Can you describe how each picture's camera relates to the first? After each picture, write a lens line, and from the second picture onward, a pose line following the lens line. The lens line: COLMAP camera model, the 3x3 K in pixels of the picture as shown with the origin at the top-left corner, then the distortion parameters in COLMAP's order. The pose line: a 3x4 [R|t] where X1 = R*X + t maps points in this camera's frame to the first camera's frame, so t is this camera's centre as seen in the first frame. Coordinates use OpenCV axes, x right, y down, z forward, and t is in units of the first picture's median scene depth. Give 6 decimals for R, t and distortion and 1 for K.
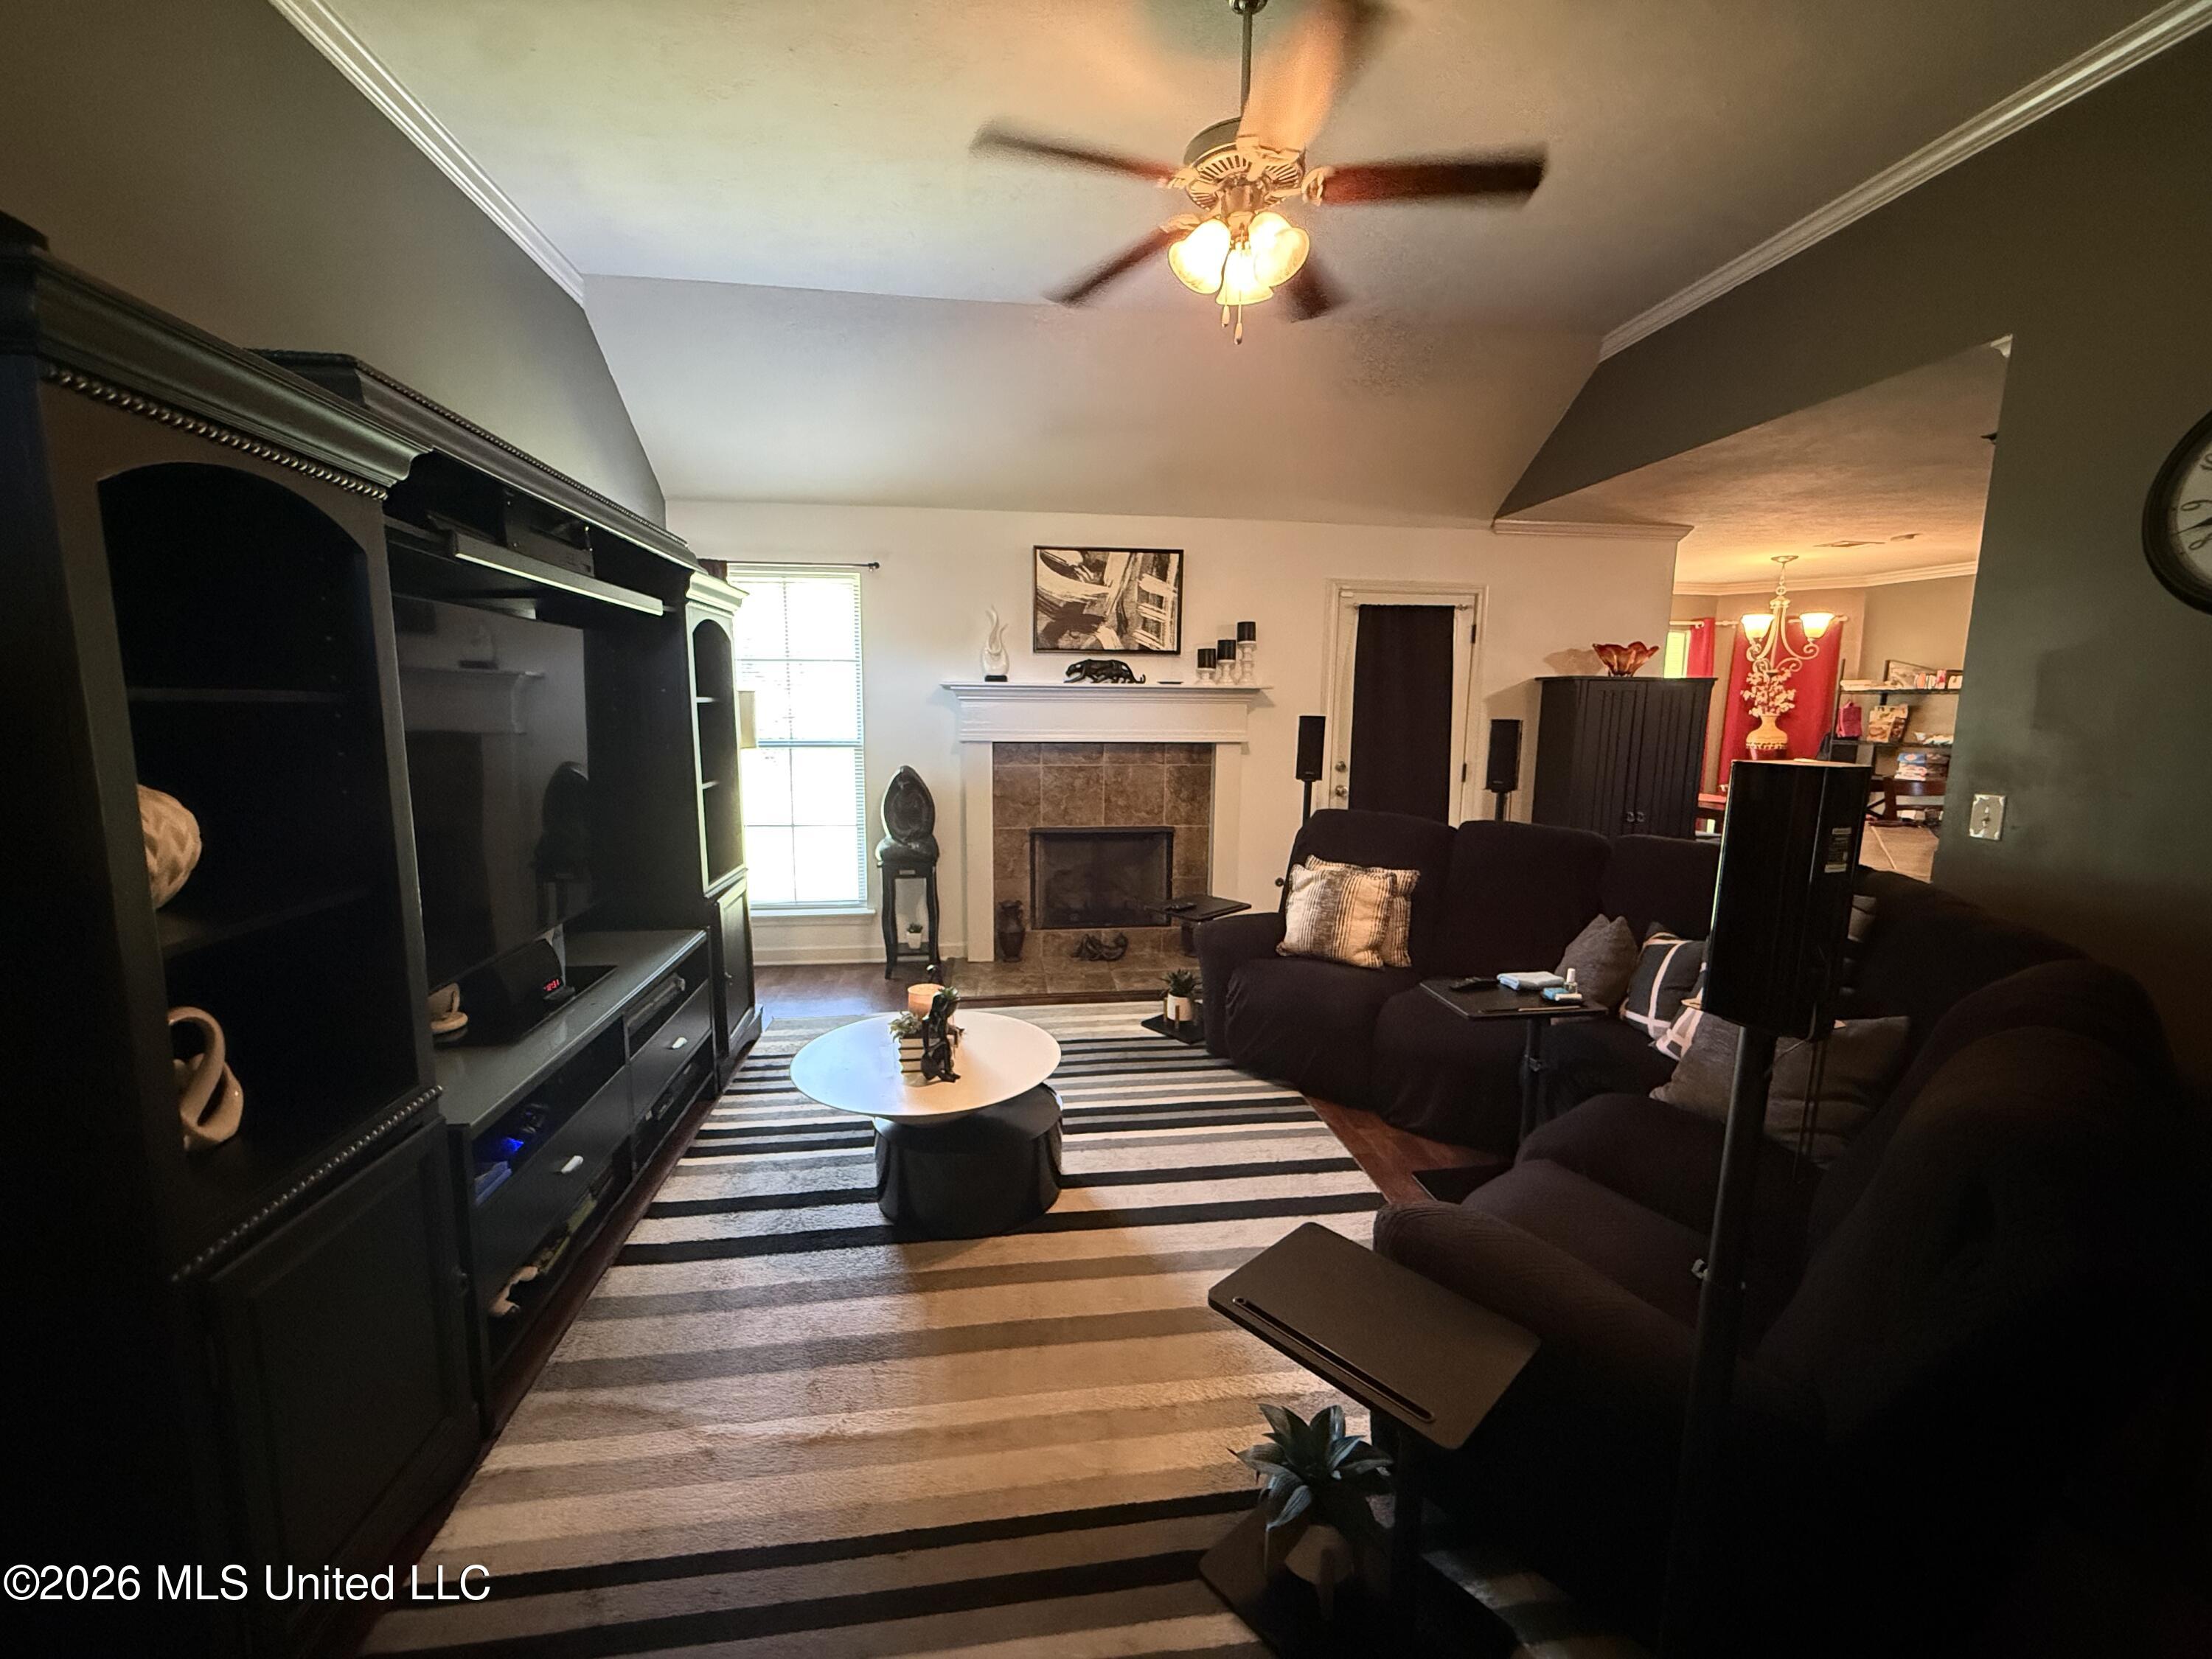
lens RADIAL K [[887.7, 0, 1096.5], [0, 887.7, 826.3], [0, 0, 1]] dist [-0.003298, 0.000734]
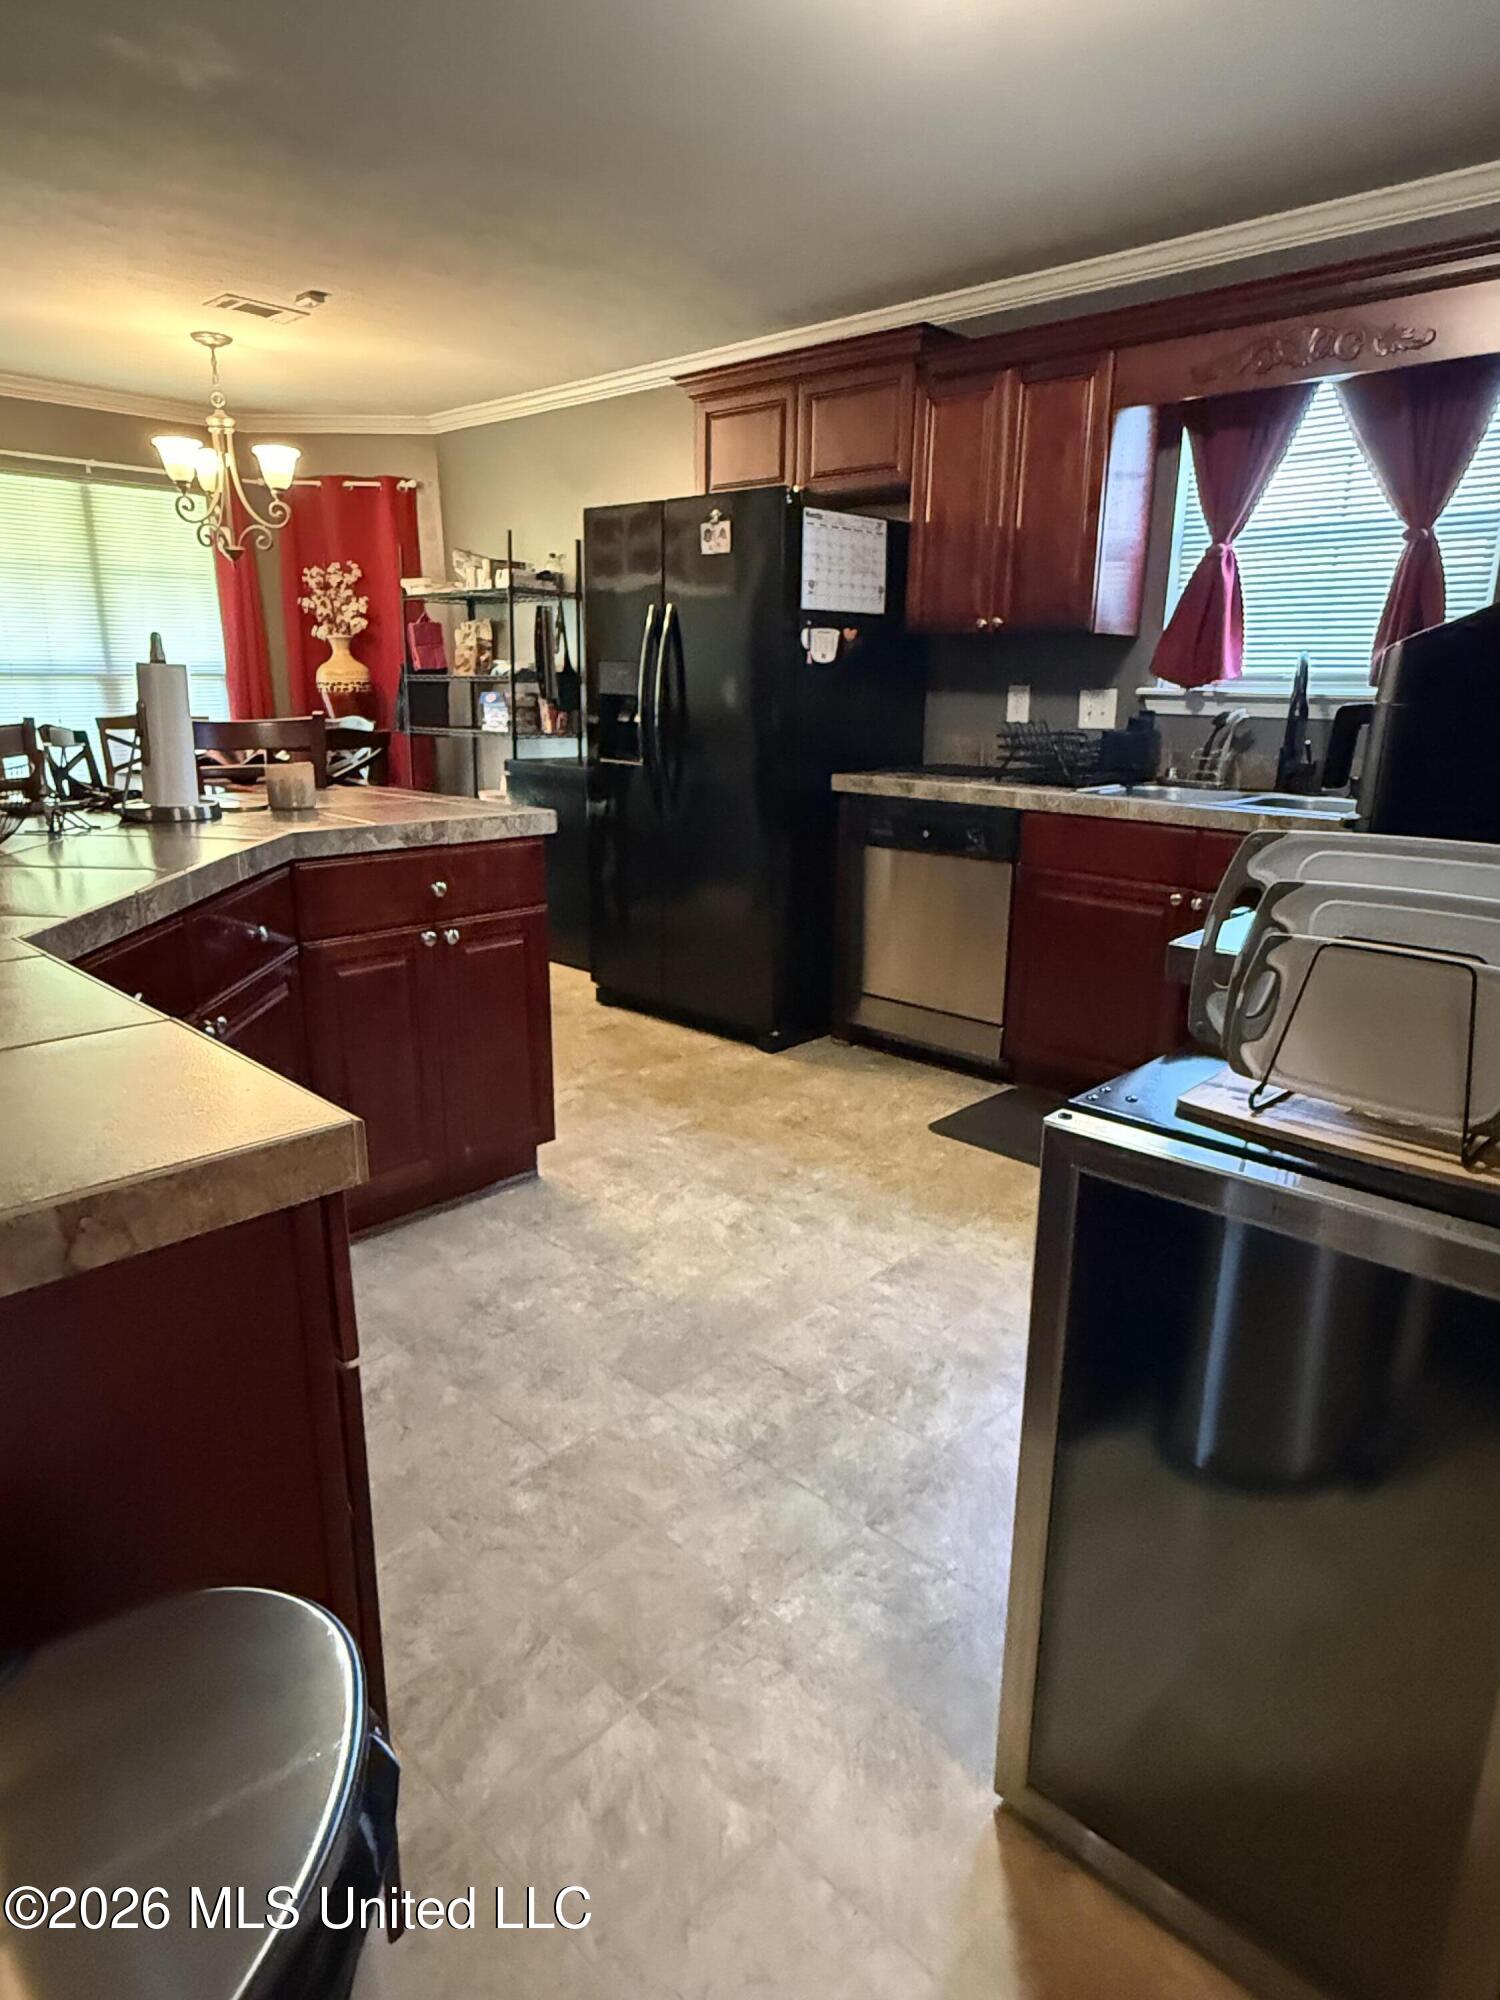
lens RADIAL K [[1172.6, 0, 740.1], [0, 1172.6, 996.7], [0, 0, 1]] dist [-0.004858, 0.001812]
pose [[0.777672, -0.166126, 0.606324, 0.604894], [0.082155, 0.983038, 0.163970, 0.020525], [-0.623279, -0.077703, 0.778130, 0.199945]]
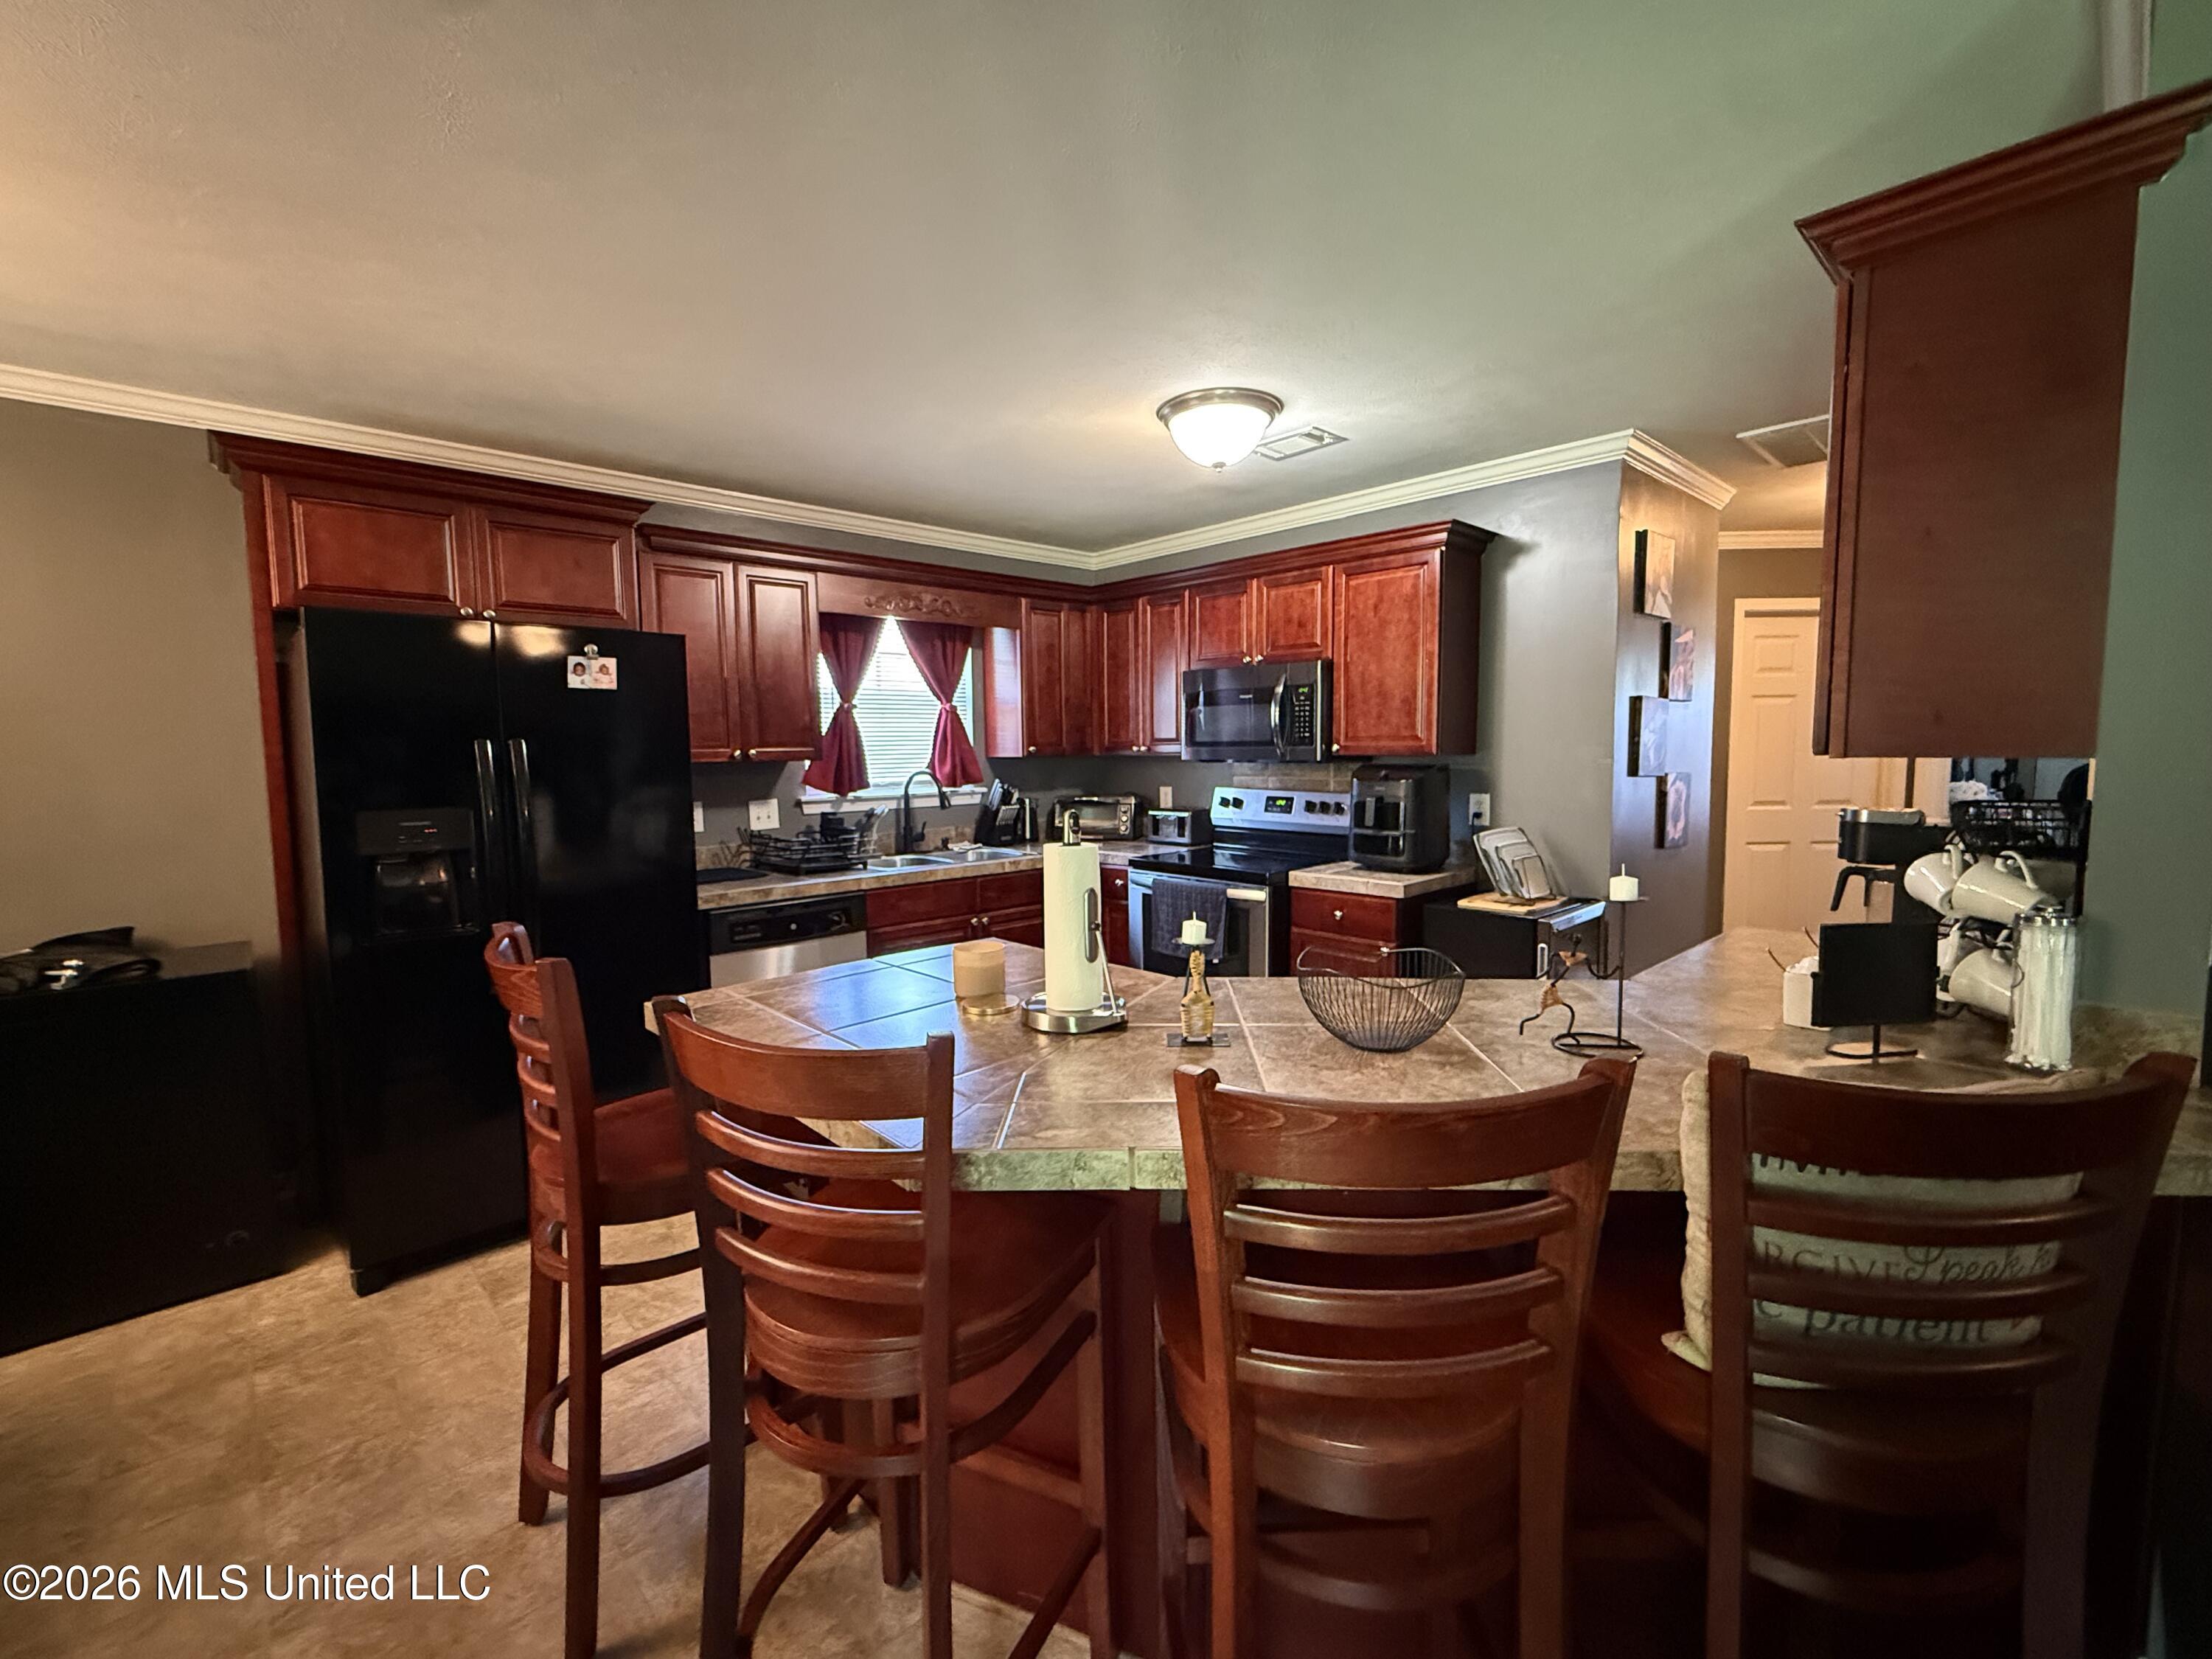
lens RADIAL K [[945.5, 0, 1113.8], [0, 945.5, 831.5], [0, 0, 1]] dist [-0.003033, -0.000283]
pose [[-0.585364, -0.077131, 0.807094, 0.460315], [0.119415, 0.976406, 0.179920, -0.112349], [-0.801928, 0.201698, -0.562342, 0.871636]]
